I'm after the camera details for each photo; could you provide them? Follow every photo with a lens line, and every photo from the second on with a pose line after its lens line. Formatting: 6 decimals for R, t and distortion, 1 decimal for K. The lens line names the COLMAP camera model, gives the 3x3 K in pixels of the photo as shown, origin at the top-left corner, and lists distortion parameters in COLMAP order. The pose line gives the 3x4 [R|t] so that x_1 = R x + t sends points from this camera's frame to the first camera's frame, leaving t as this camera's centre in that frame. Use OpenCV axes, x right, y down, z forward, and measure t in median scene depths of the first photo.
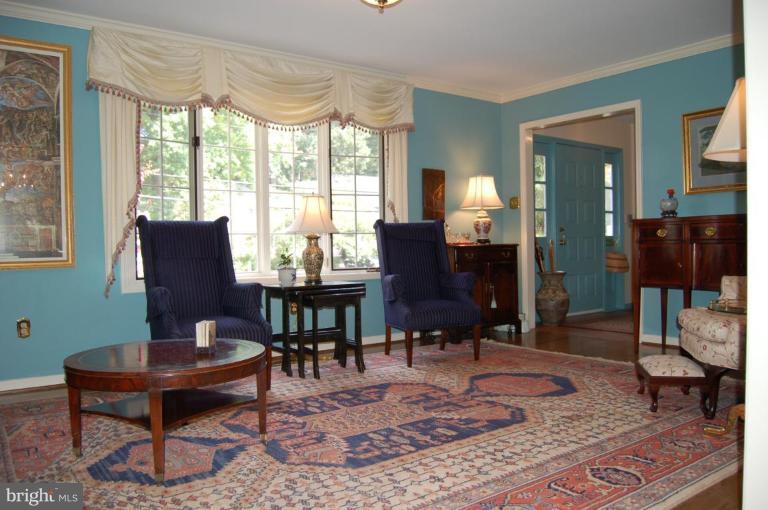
lens RADIAL K [[601.8, 0, 385.9], [0, 601.8, 254.0], [0, 0, 1]] dist [-0.058598, 0.000713]
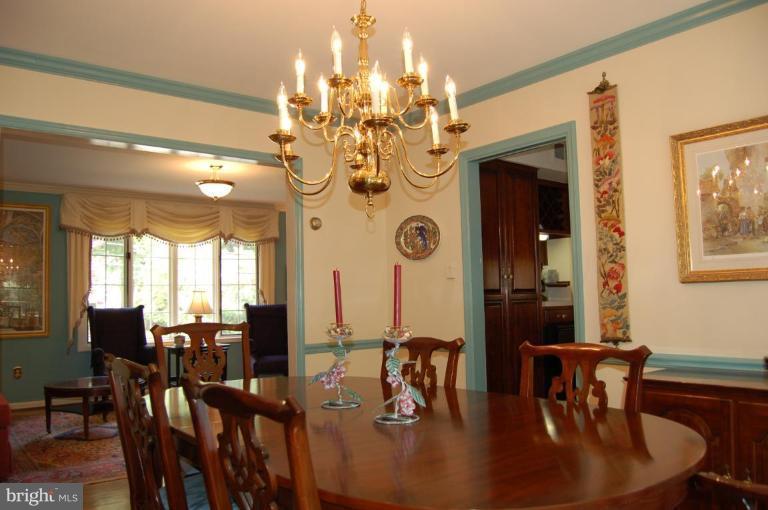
lens RADIAL K [[601.8, 0, 380.8], [0, 601.8, 256.4], [0, 0, 1]] dist [-0.058598, 0.000713]
pose [[0.999538, -0.012499, 0.027696, 0.479526], [0.015101, 0.995285, -0.095812, -0.038106], [-0.026368, 0.096186, 0.995014, -0.924099]]
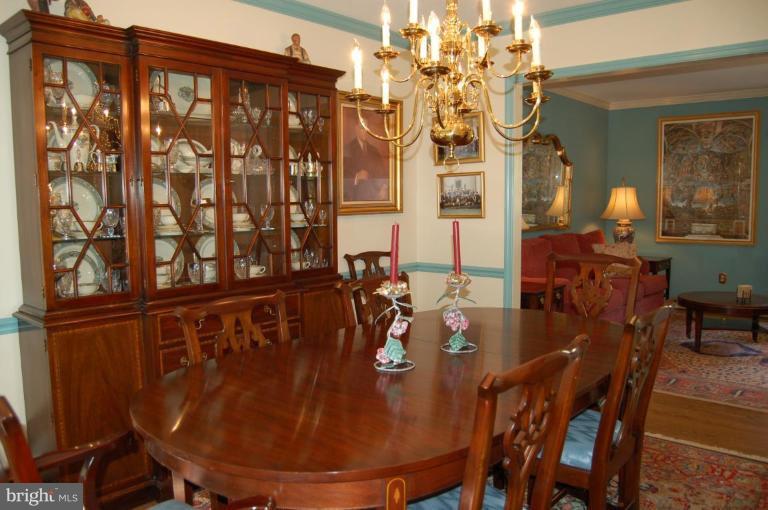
lens RADIAL K [[601.8, 0, 383.9], [0, 601.8, 256.2], [0, 0, 1]] dist [-0.058598, 0.000713]
pose [[0.192600, 0.101096, -0.976056, 1.141860], [-0.021099, 0.994875, 0.098882, -0.117340], [0.981050, 0.001549, 0.193746, -0.427083]]
